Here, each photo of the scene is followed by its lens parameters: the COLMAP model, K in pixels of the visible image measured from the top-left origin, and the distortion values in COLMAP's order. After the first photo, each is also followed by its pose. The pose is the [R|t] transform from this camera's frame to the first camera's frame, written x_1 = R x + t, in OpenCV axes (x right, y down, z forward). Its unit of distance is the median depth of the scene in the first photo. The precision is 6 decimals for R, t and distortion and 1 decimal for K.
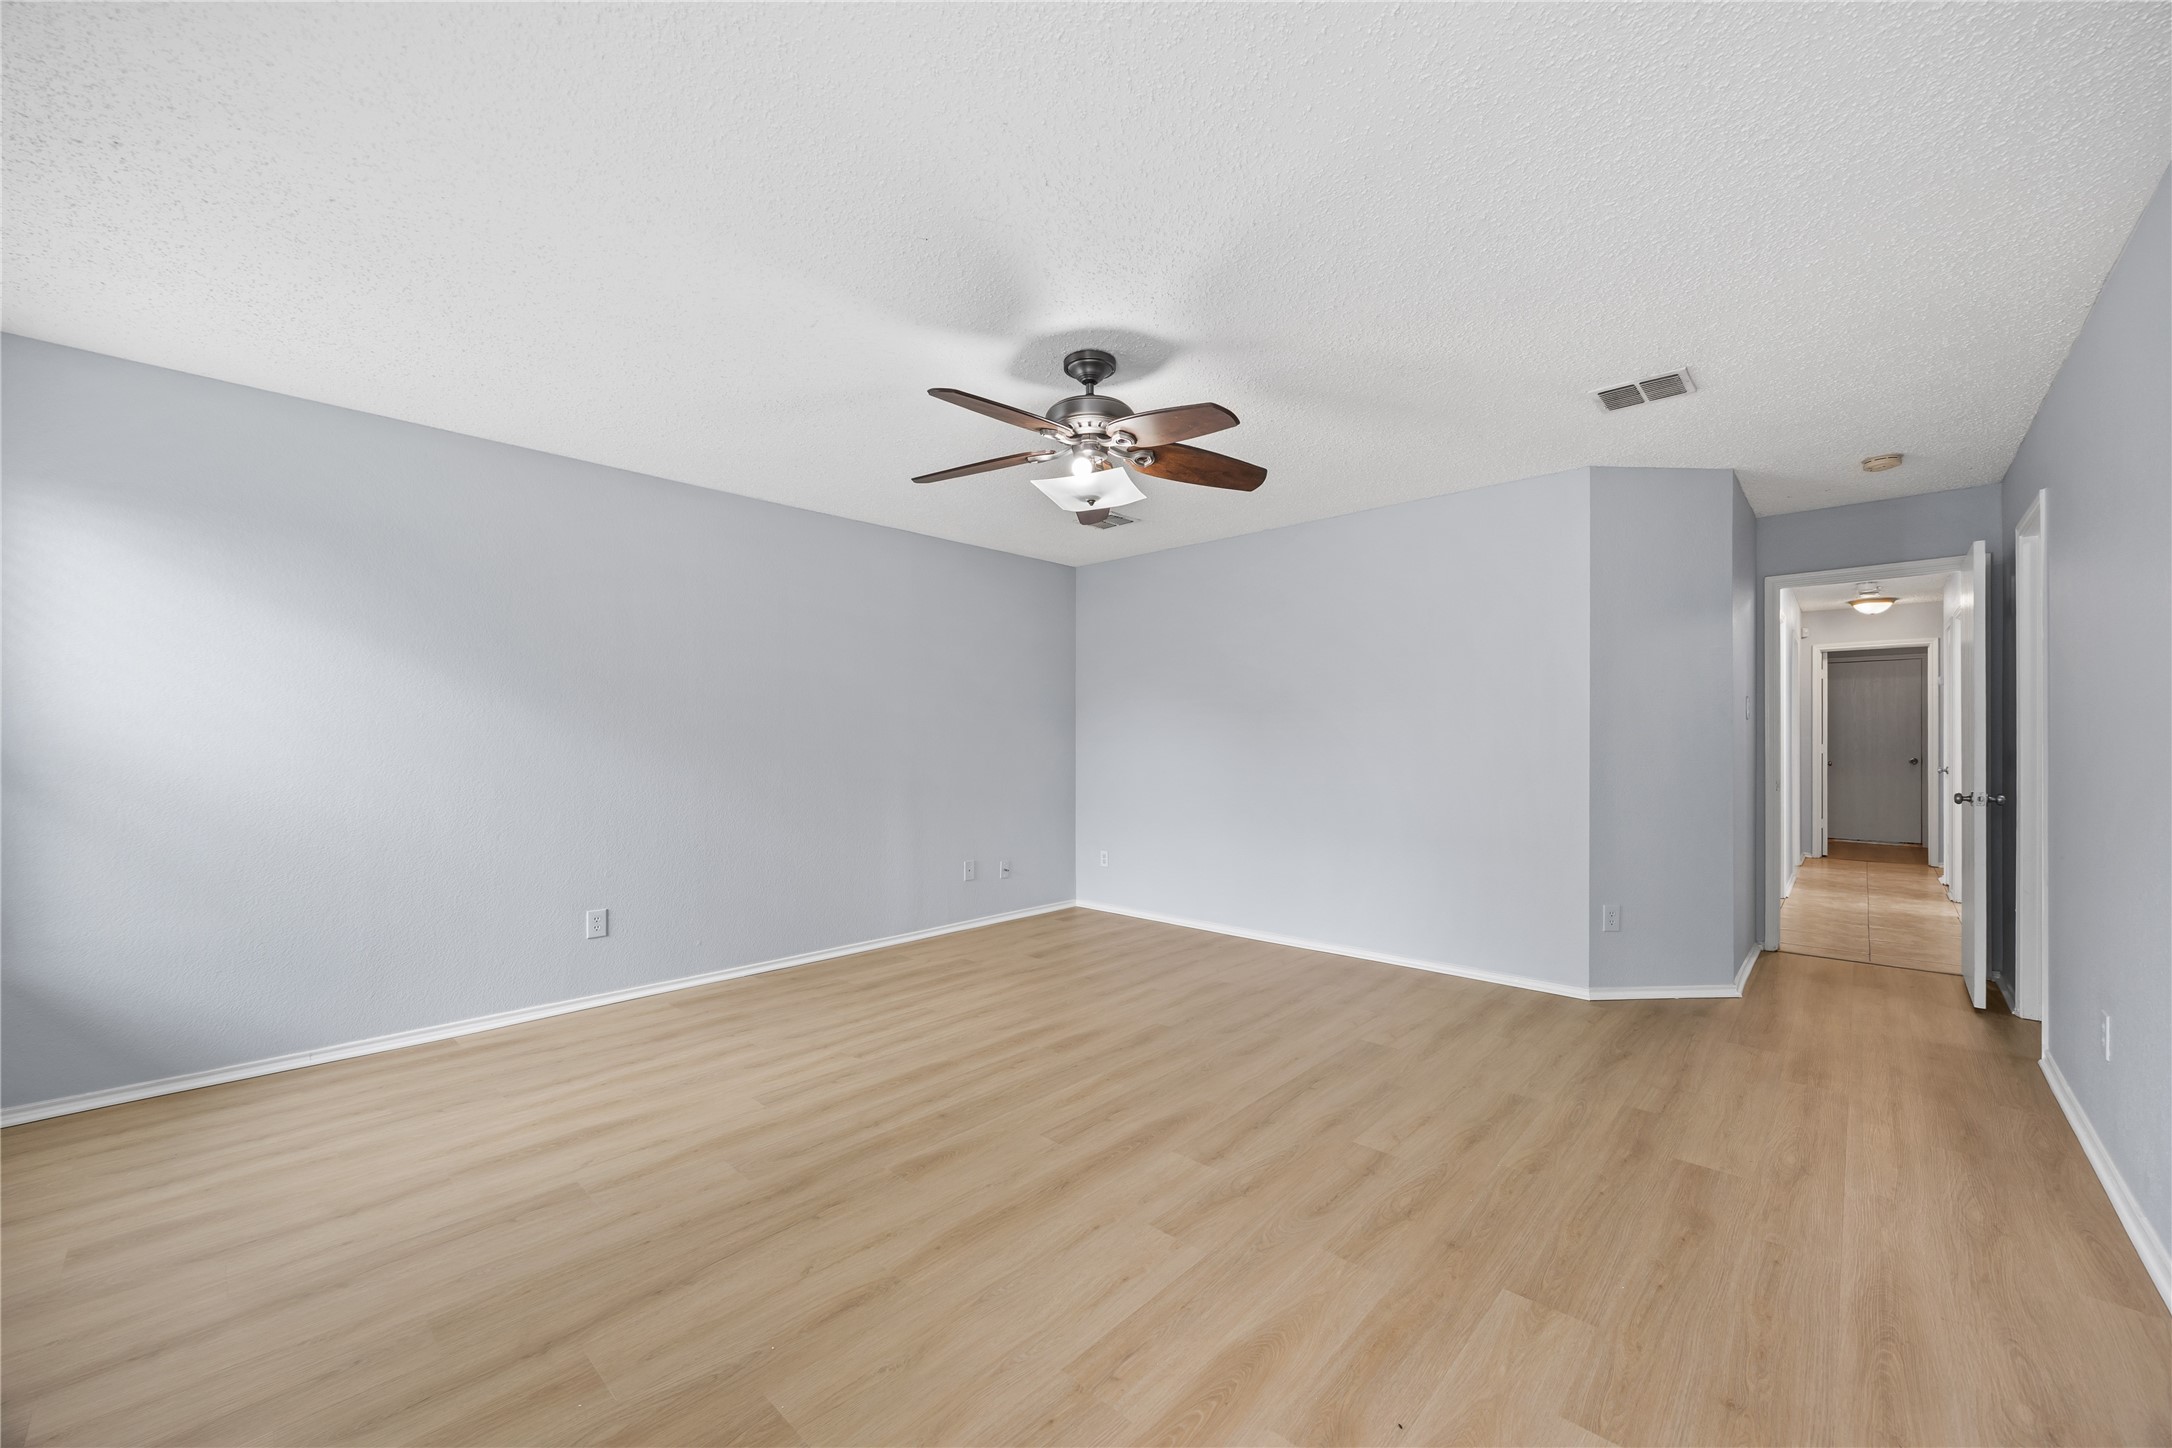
lens RADIAL K [[830.1, 0, 1092.0], [0, 830.1, 735.2], [0, 0, 1]] dist [-0.005794, 0.000104]
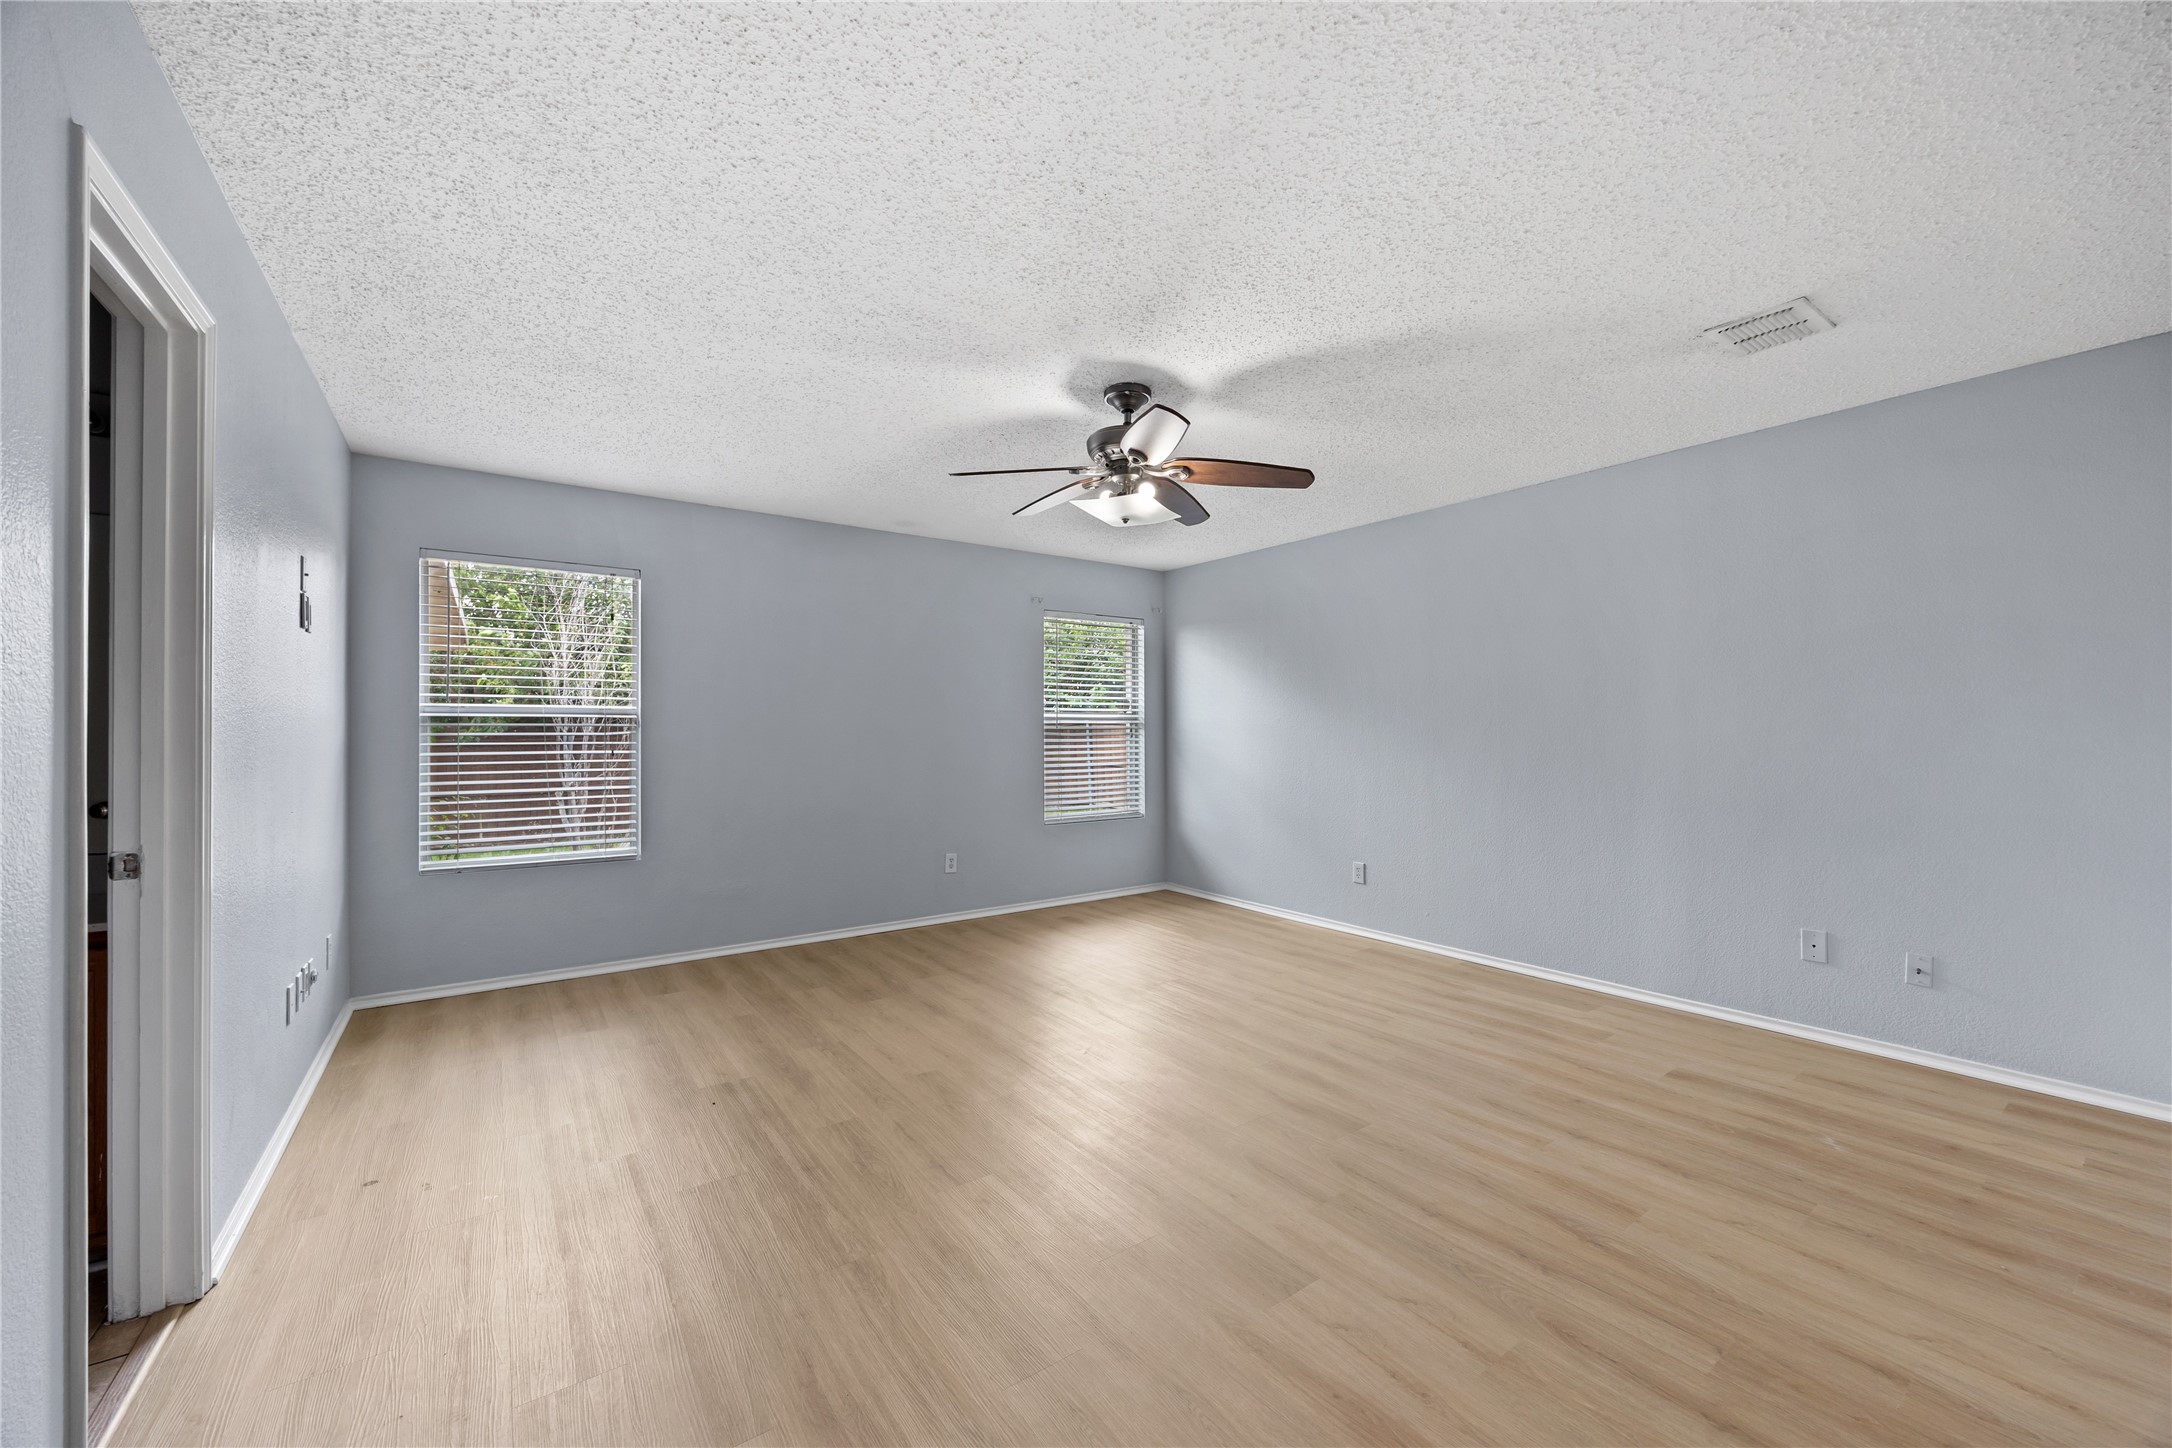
lens RADIAL K [[830.1, 0, 1091.5], [0, 830.1, 728.5], [0, 0, 1]] dist [-0.005794, 0.000104]
pose [[-0.193909, -0.006861, -0.980995, 0.747072], [0.006502, 0.999945, -0.008278, 0.006832], [0.980998, -0.007984, -0.193854, 0.806543]]
